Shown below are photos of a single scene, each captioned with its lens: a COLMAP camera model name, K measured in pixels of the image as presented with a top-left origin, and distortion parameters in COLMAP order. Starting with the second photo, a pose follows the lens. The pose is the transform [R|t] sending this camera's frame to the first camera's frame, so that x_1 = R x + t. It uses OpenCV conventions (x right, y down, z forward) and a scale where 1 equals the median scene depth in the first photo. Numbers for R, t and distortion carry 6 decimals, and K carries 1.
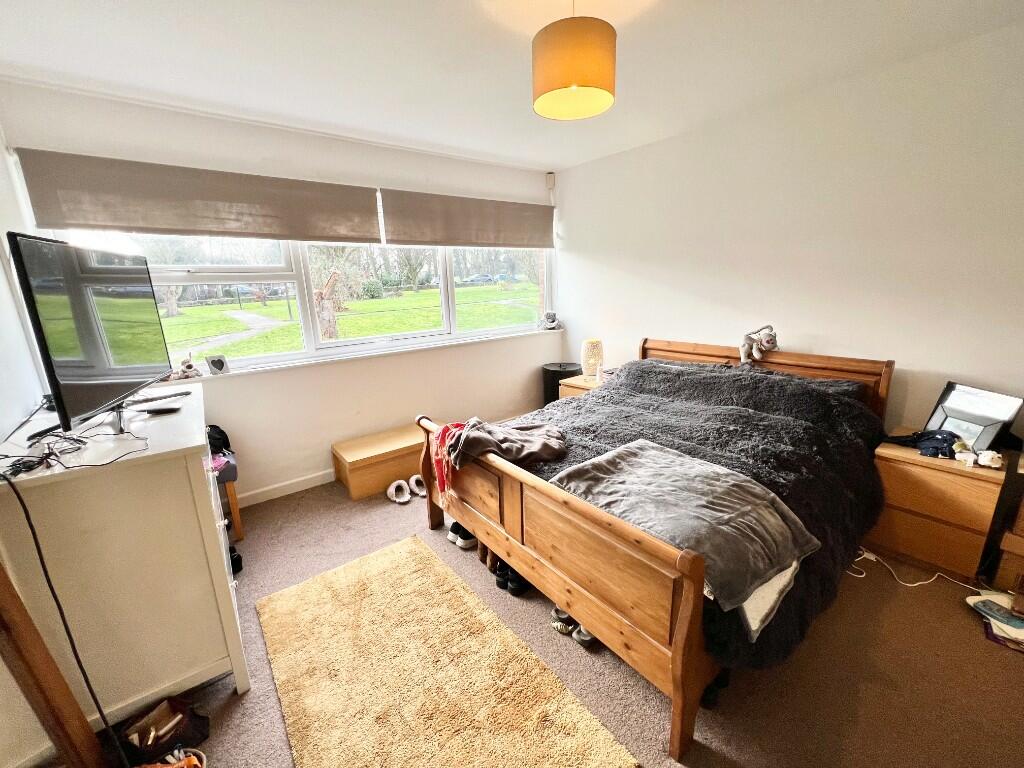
lens RADIAL K [[410.2, 0, 511.1], [0, 410.2, 384.6], [0, 0, 1]] dist [-0.005967, 0.000666]
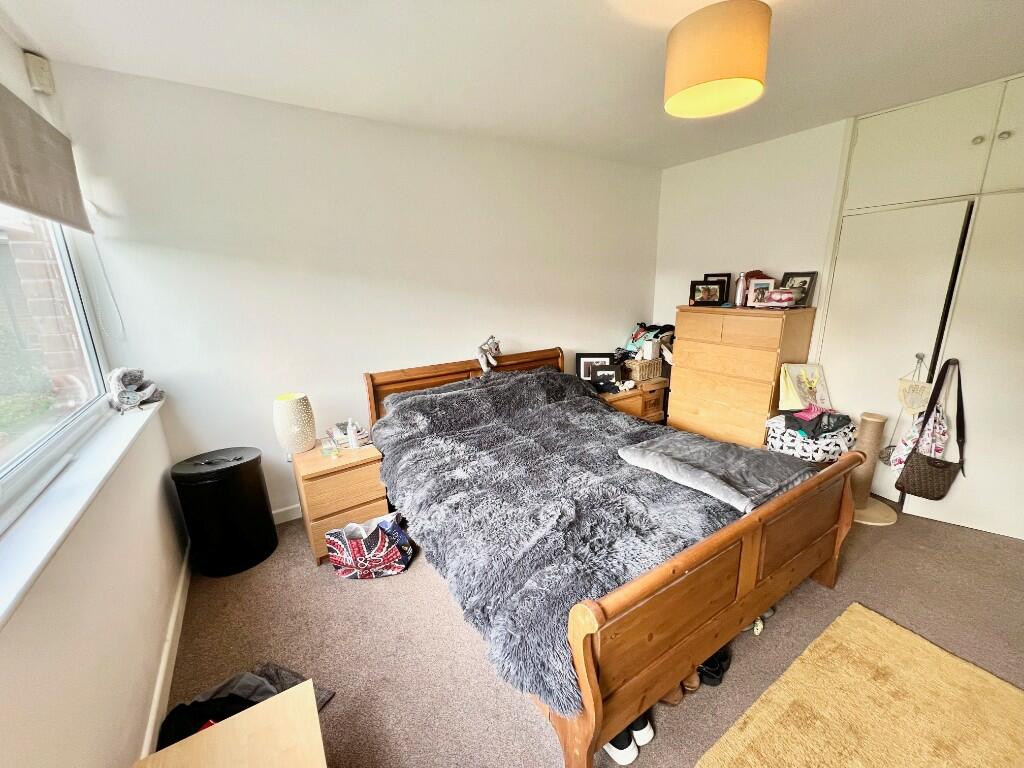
lens RADIAL K [[410.2, 0, 512.8], [0, 410.2, 385.7], [0, 0, 1]] dist [-0.005967, 0.000666]
pose [[0.076075, -0.221324, 0.972229, -0.501838], [0.253821, 0.947232, 0.195772, -0.212642], [-0.964255, 0.231879, 0.128238, 0.788167]]
